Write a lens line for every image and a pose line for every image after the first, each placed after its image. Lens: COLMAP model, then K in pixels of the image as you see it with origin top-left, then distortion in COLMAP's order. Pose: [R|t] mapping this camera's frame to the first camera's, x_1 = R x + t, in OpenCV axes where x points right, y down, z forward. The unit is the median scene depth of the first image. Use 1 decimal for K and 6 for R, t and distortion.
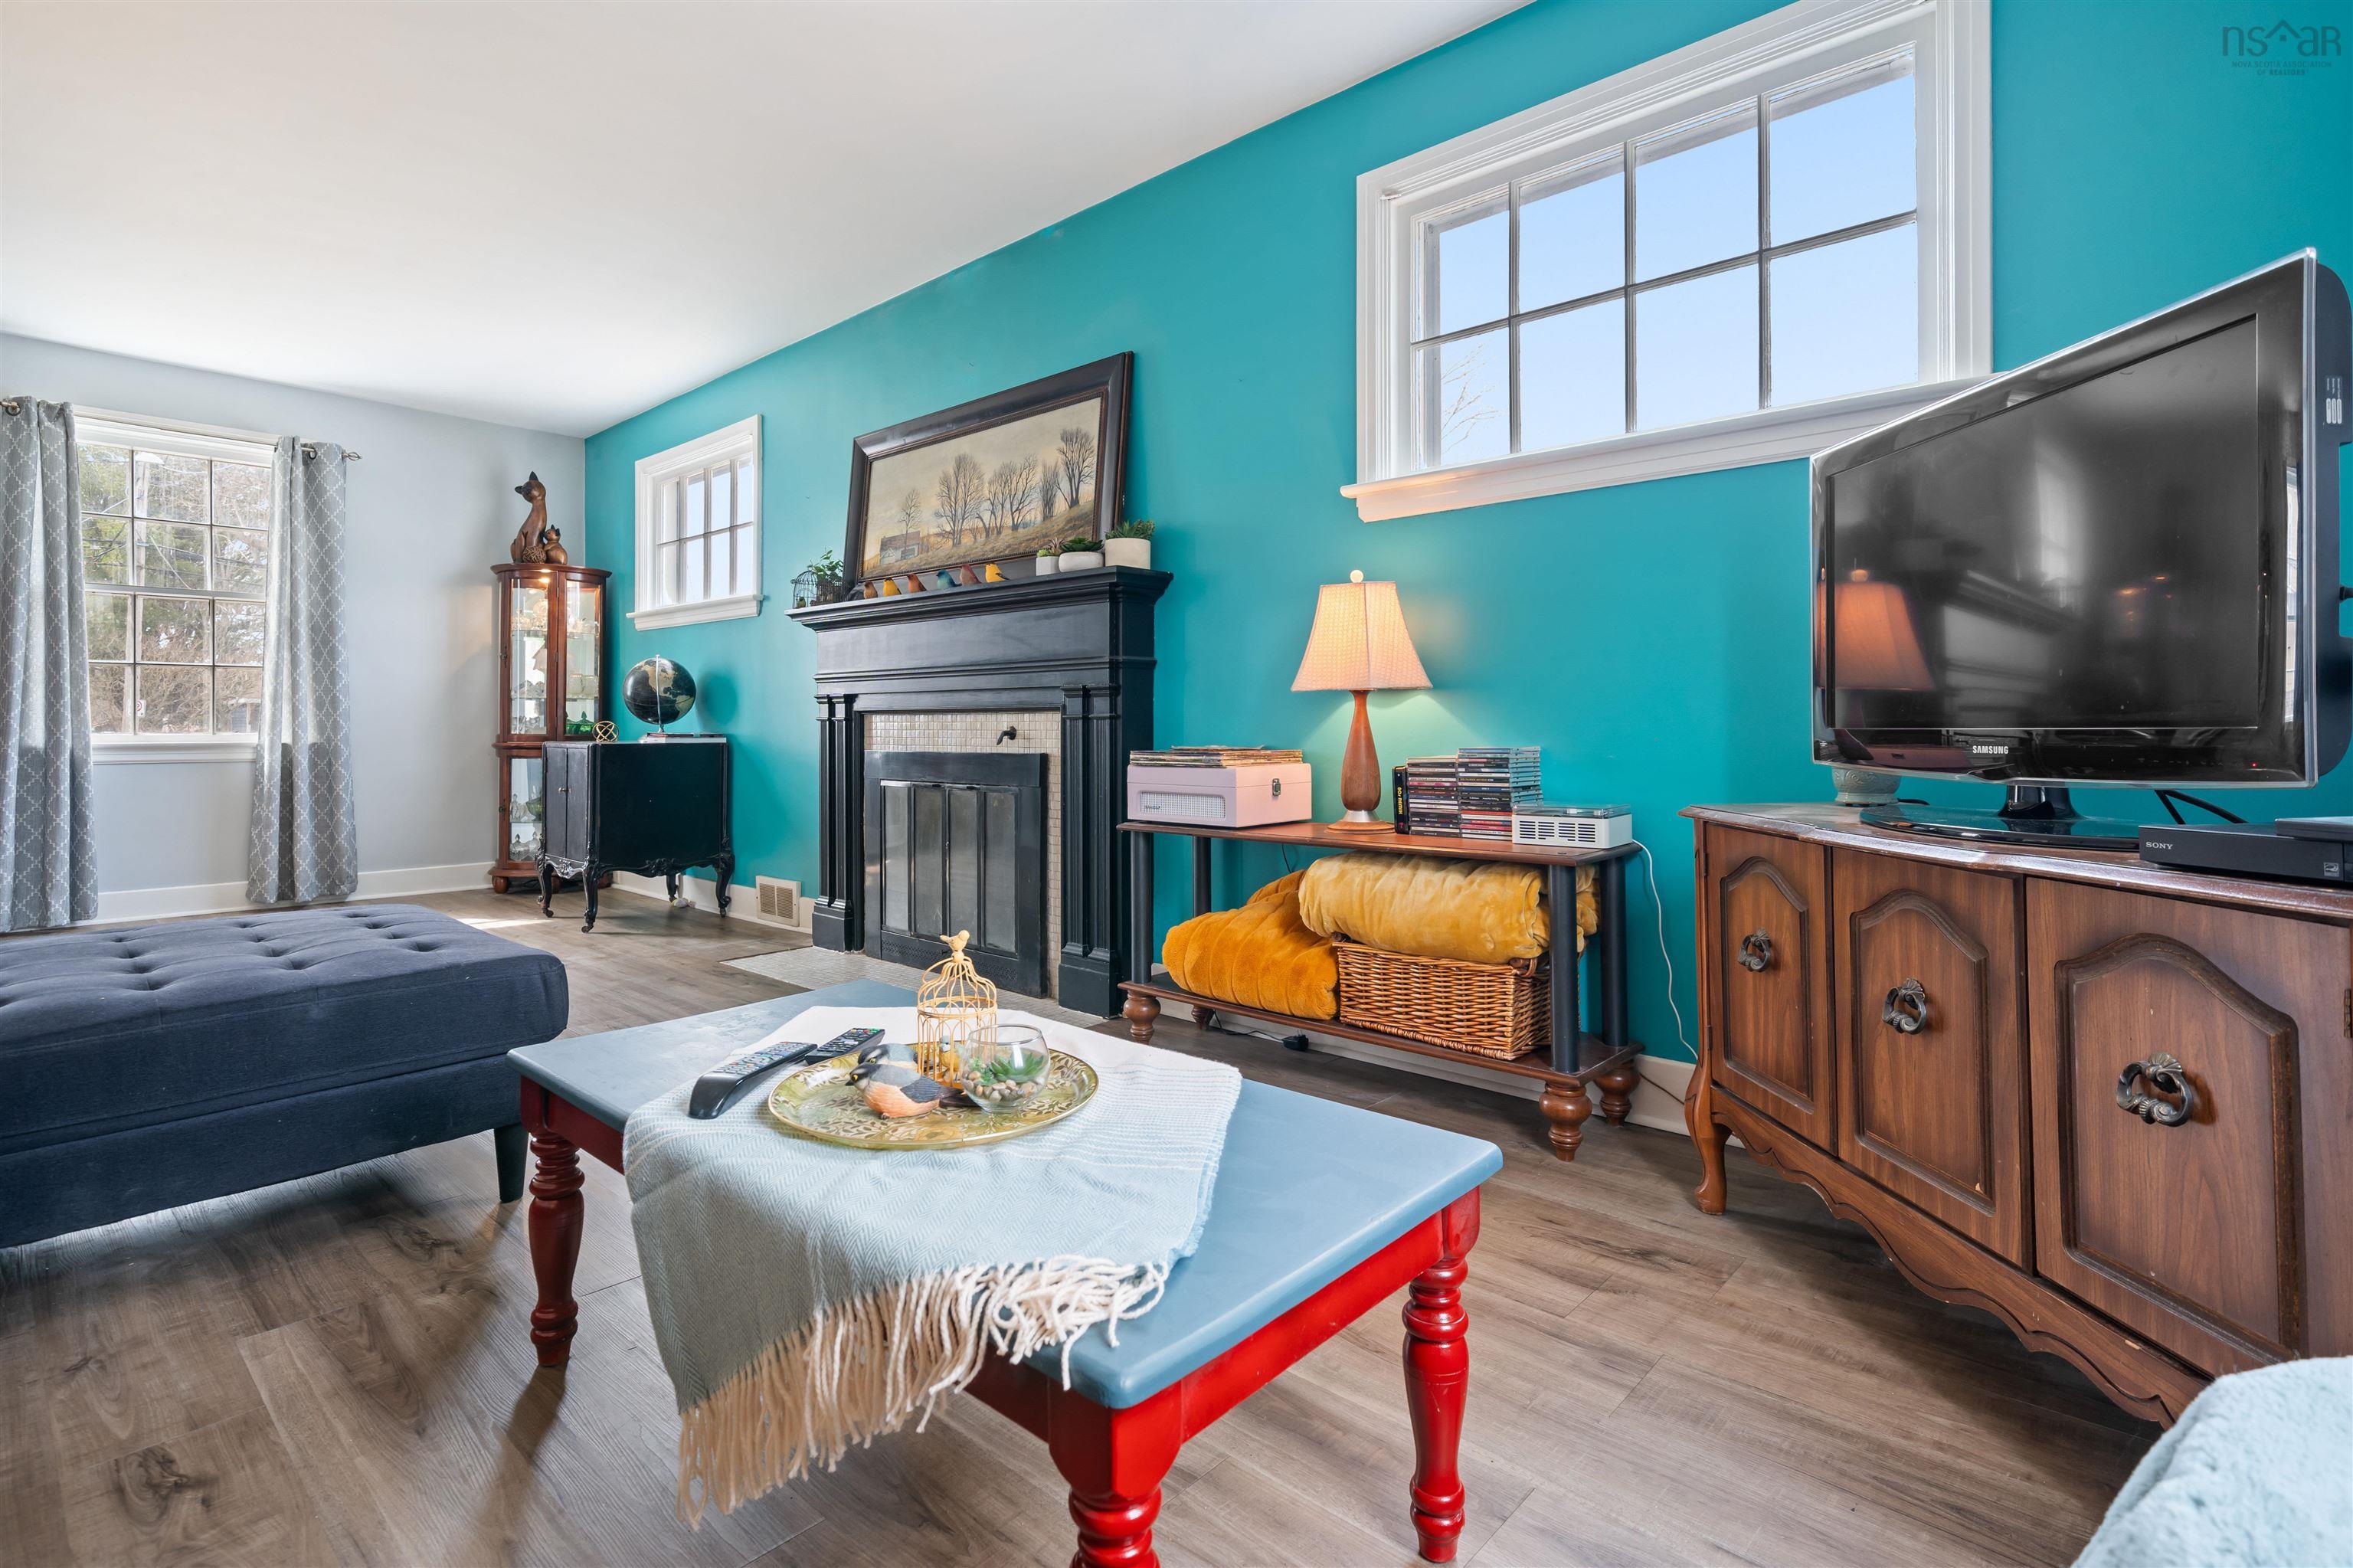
lens RADIAL K [[1128.9, 0, 1168.8], [0, 1128.9, 725.8], [0, 0, 1]] dist [0.000488, -0.000582]
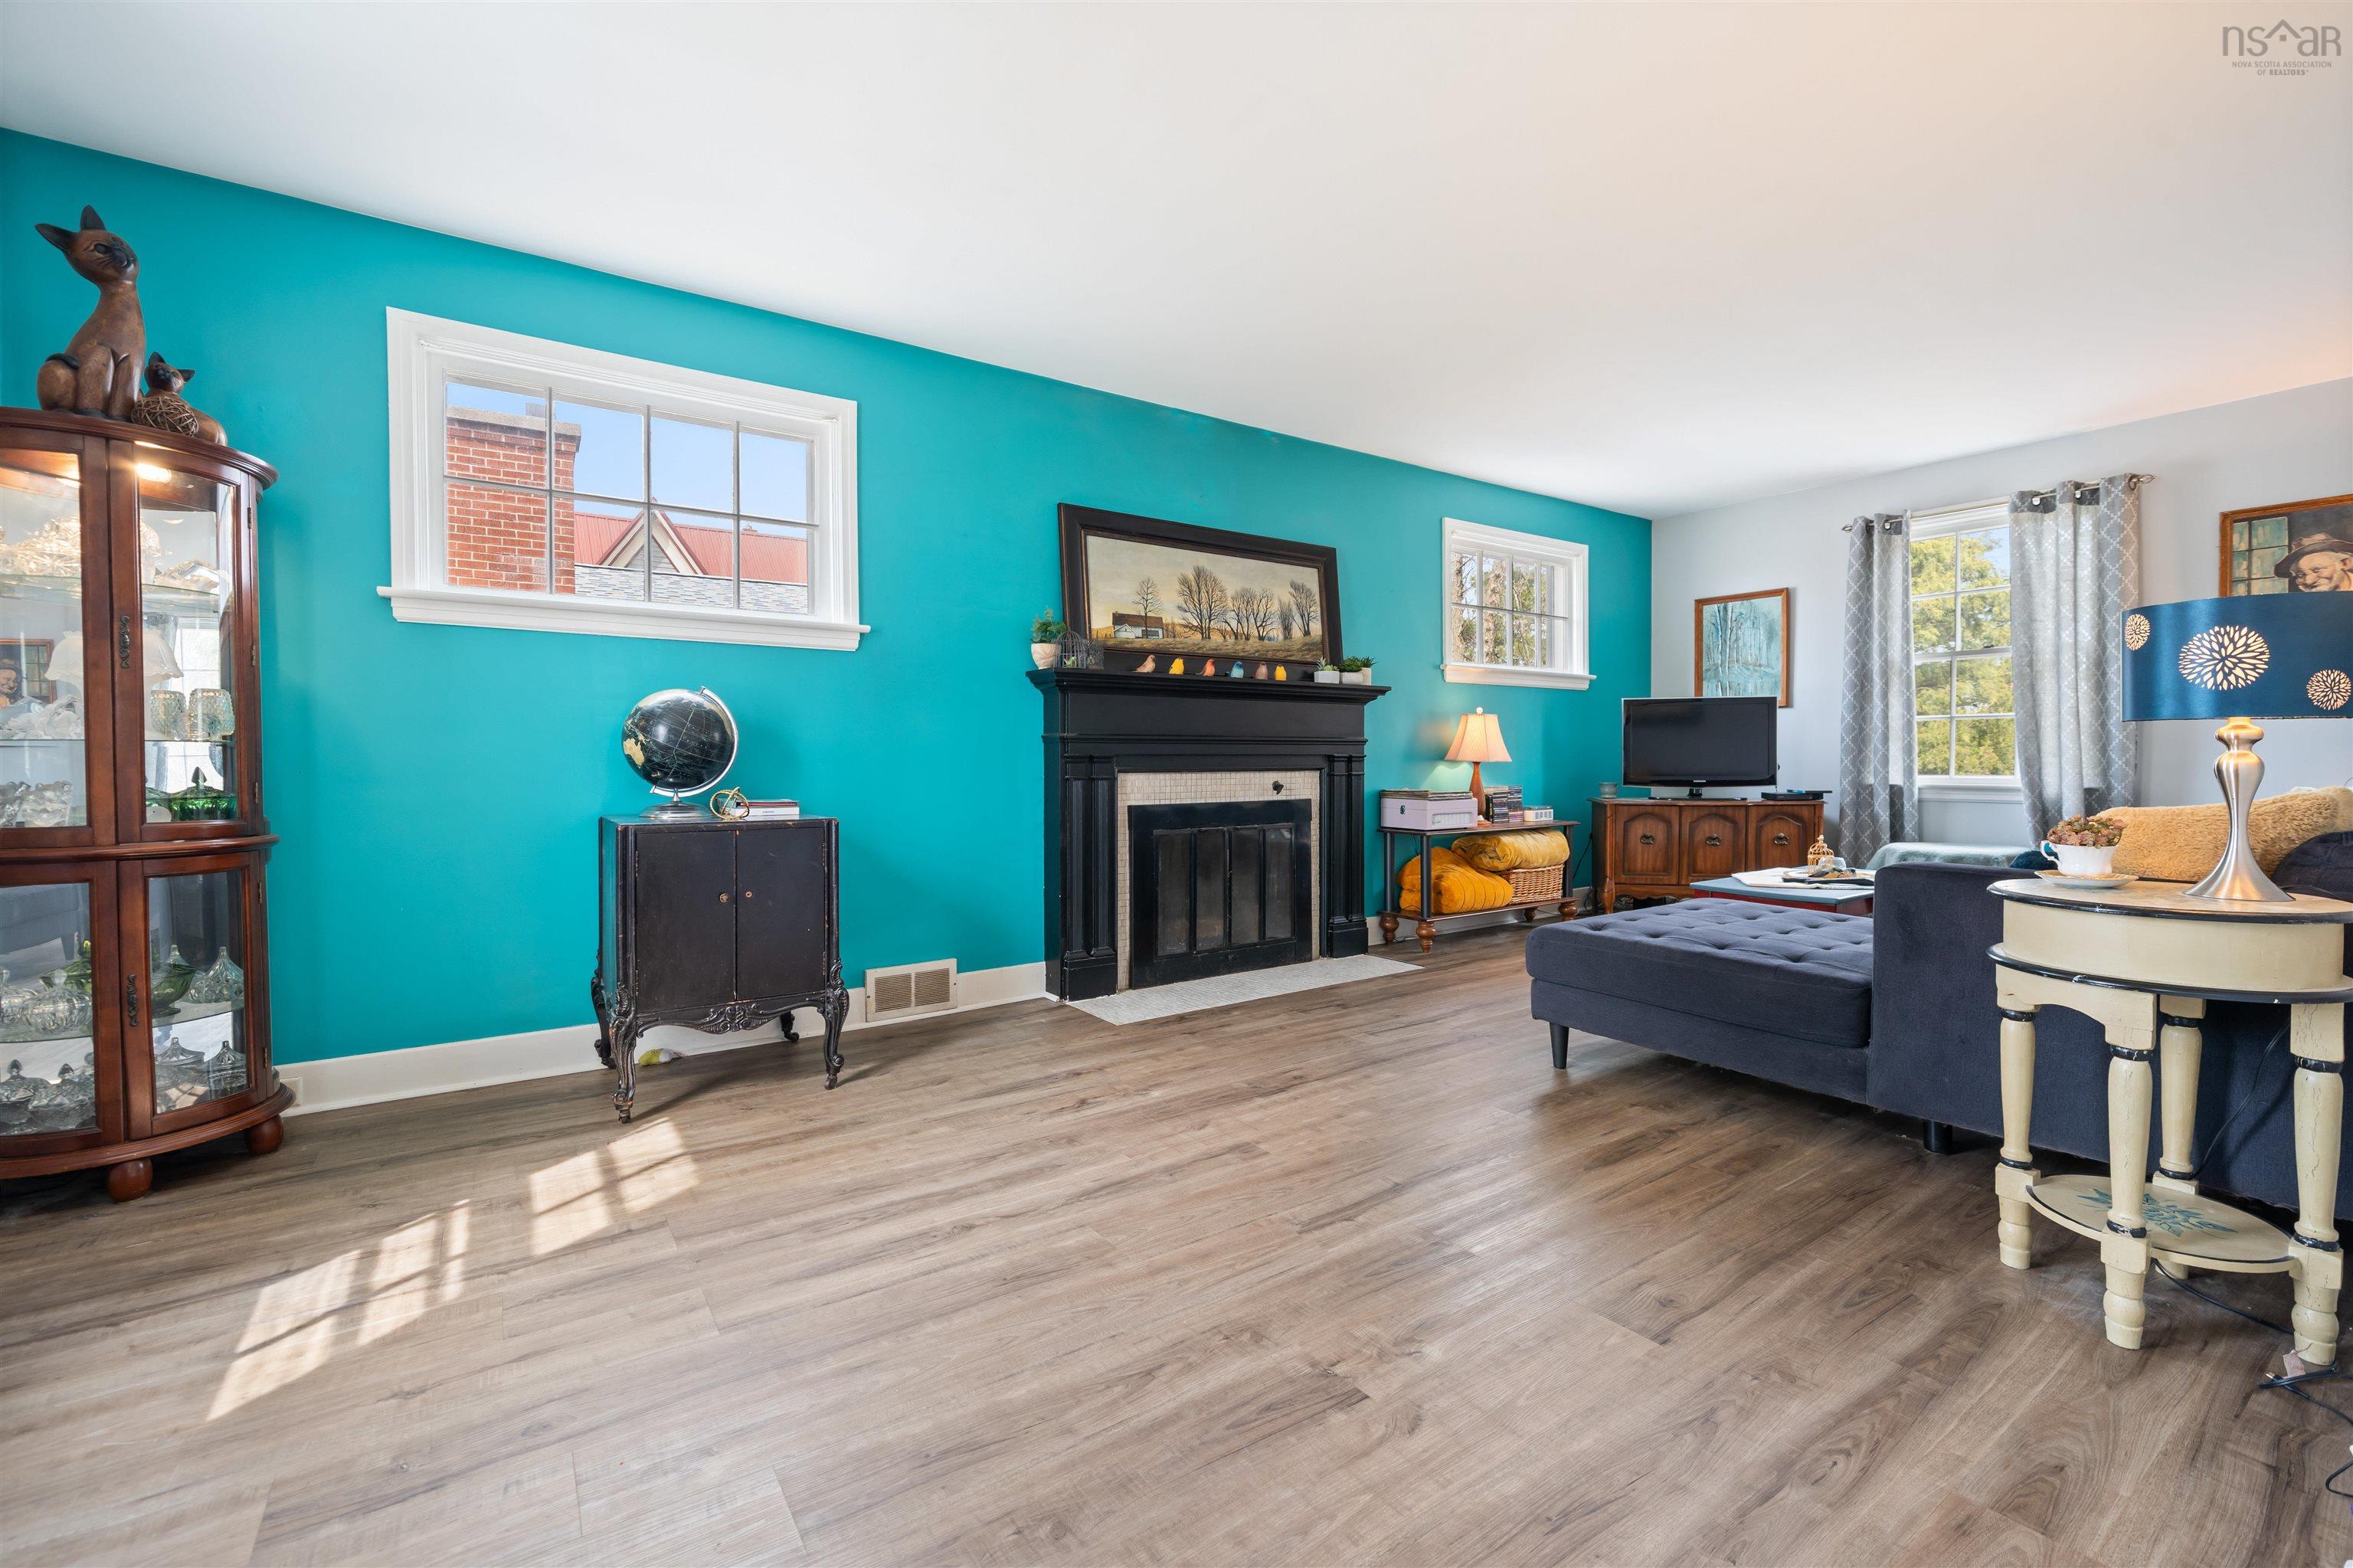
lens RADIAL K [[985.2, 0, 1177.7], [0, 985.2, 777.7], [0, 0, 1]] dist [-0.000954, 0.000092]
pose [[0.221114, -0.016845, 0.975103, -1.316309], [0.003279, 0.999858, 0.016529, -0.023694], [-0.975243, -0.000457, 0.221137, 0.812065]]
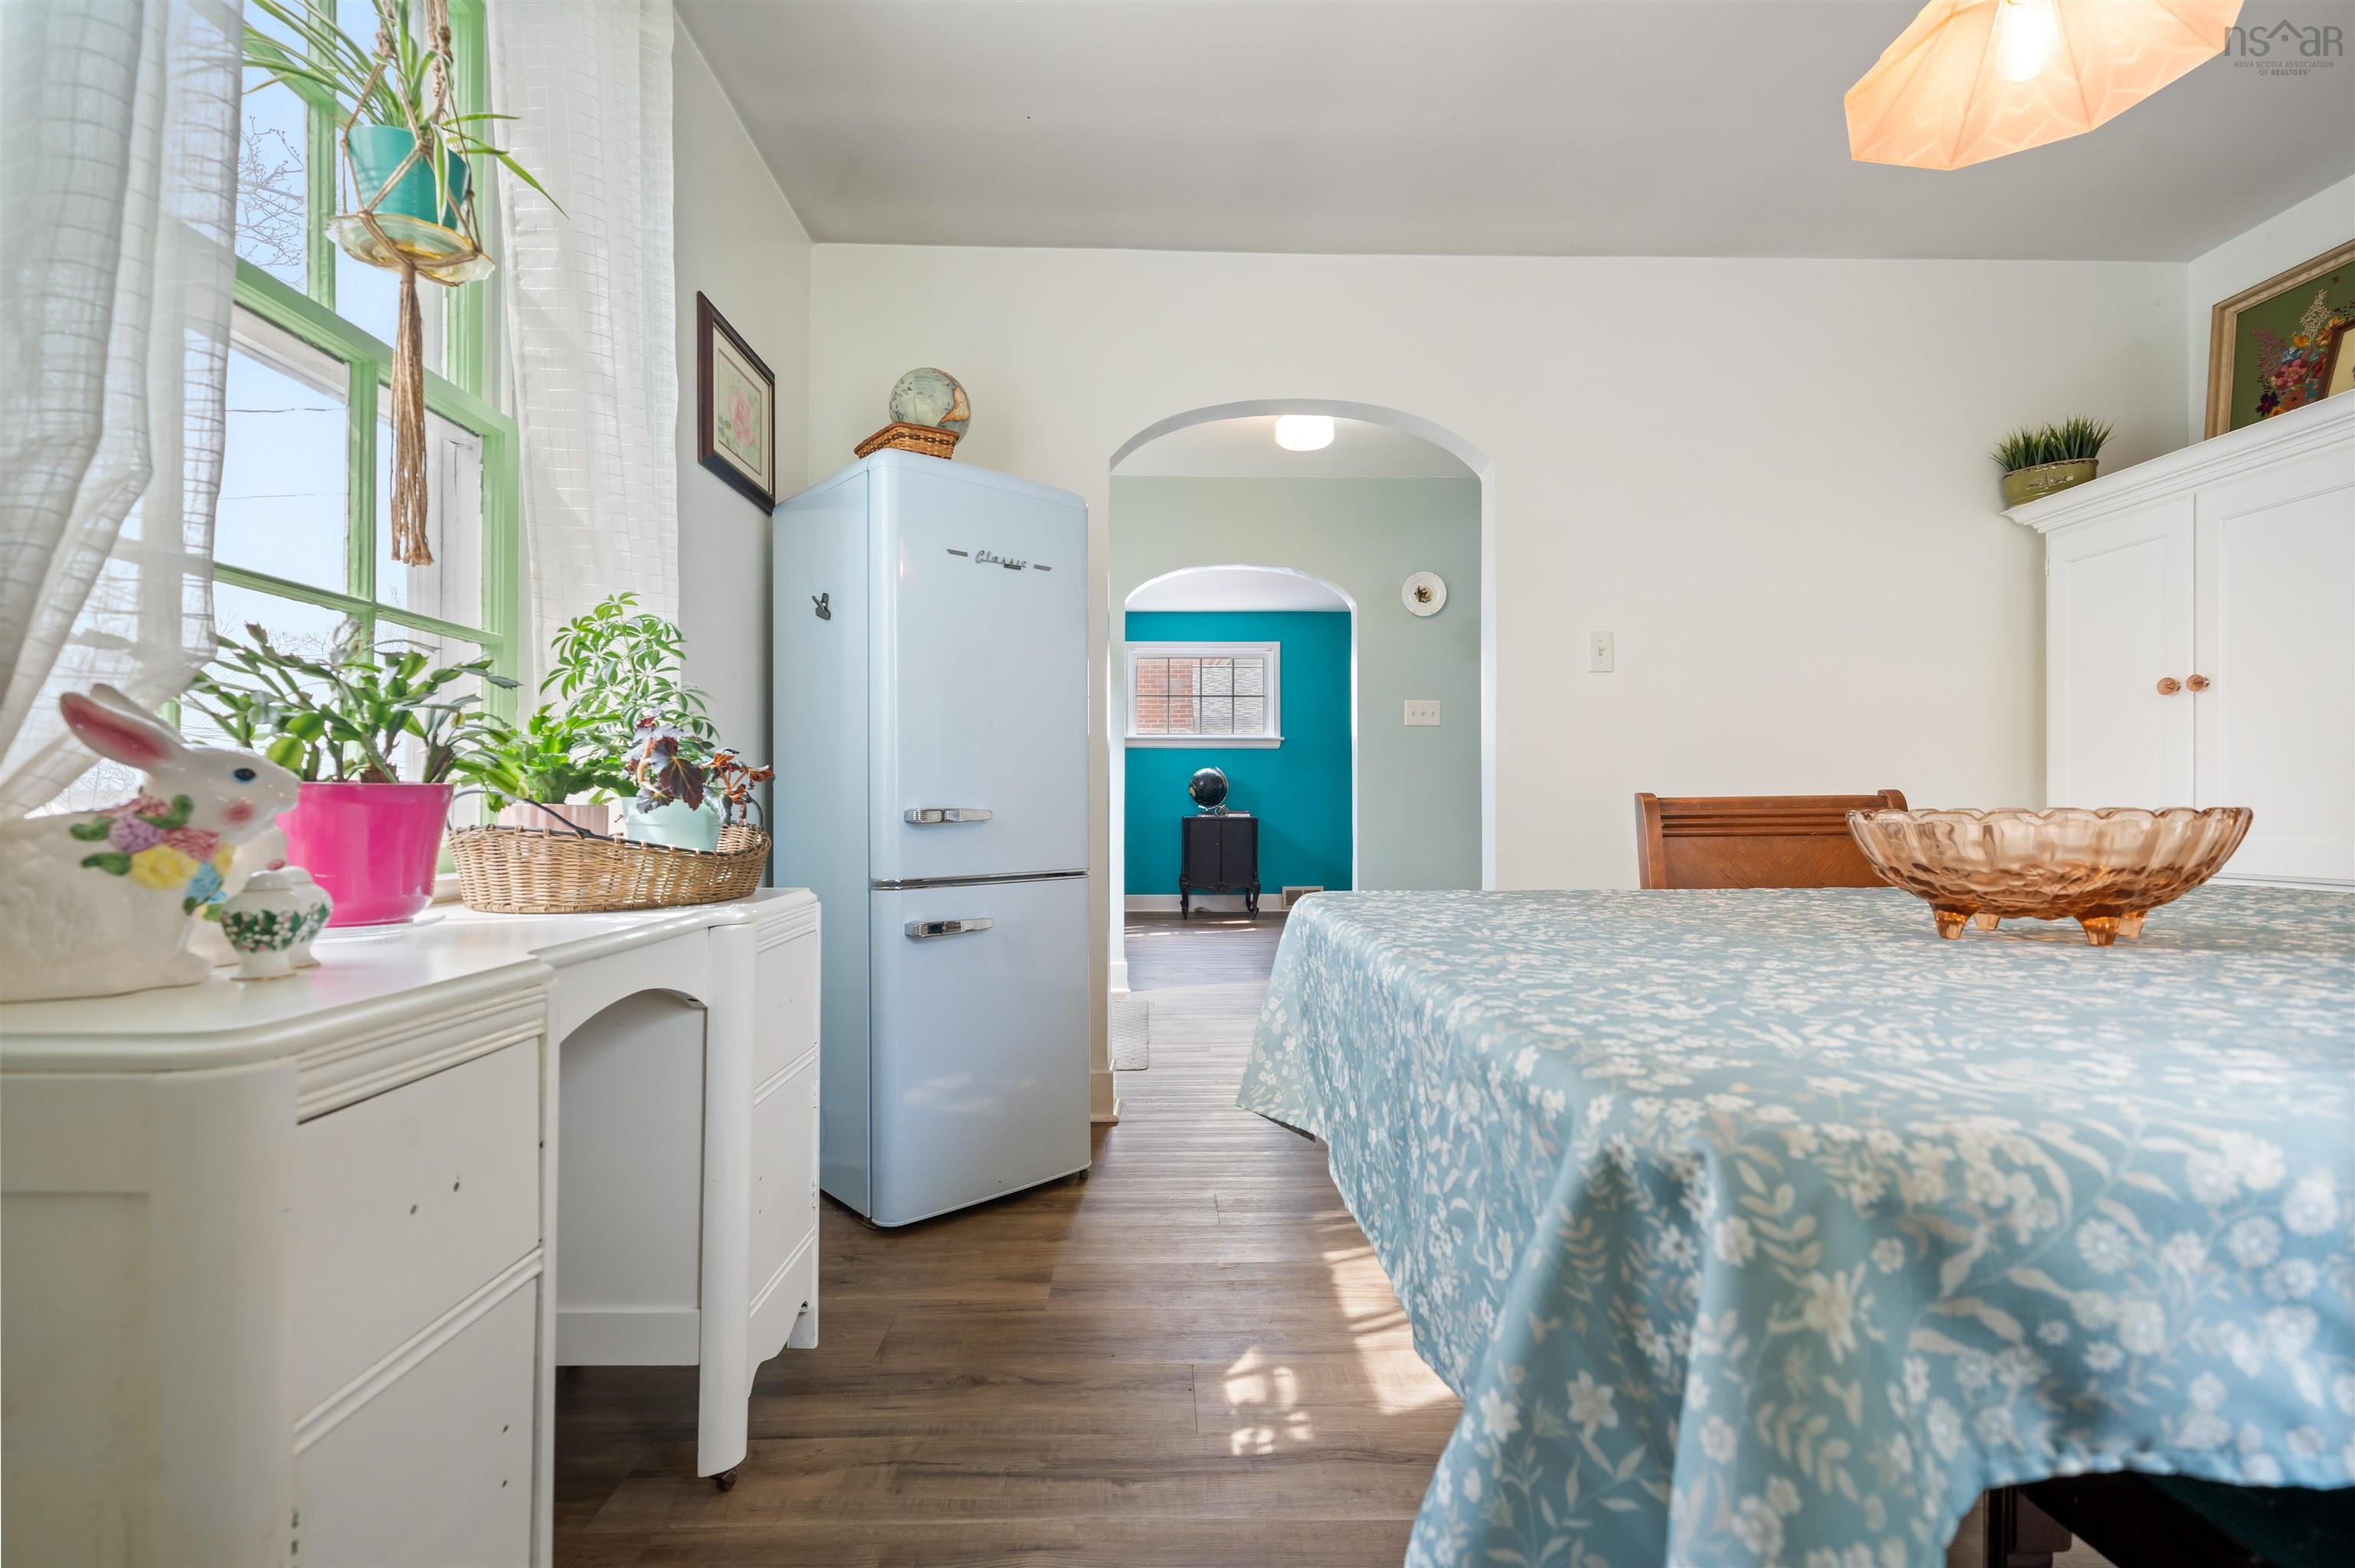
lens RADIAL K [[1008.9, 0, 1173.5], [0, 1008.9, 804.4], [0, 0, 1]] dist [0.000347, -0.000149]
pose [[0.726996, 0.002244, 0.686638, -2.173792], [-0.004340, 0.999990, 0.001328, -0.008843], [-0.686628, -0.003945, 0.726998, -0.147117]]
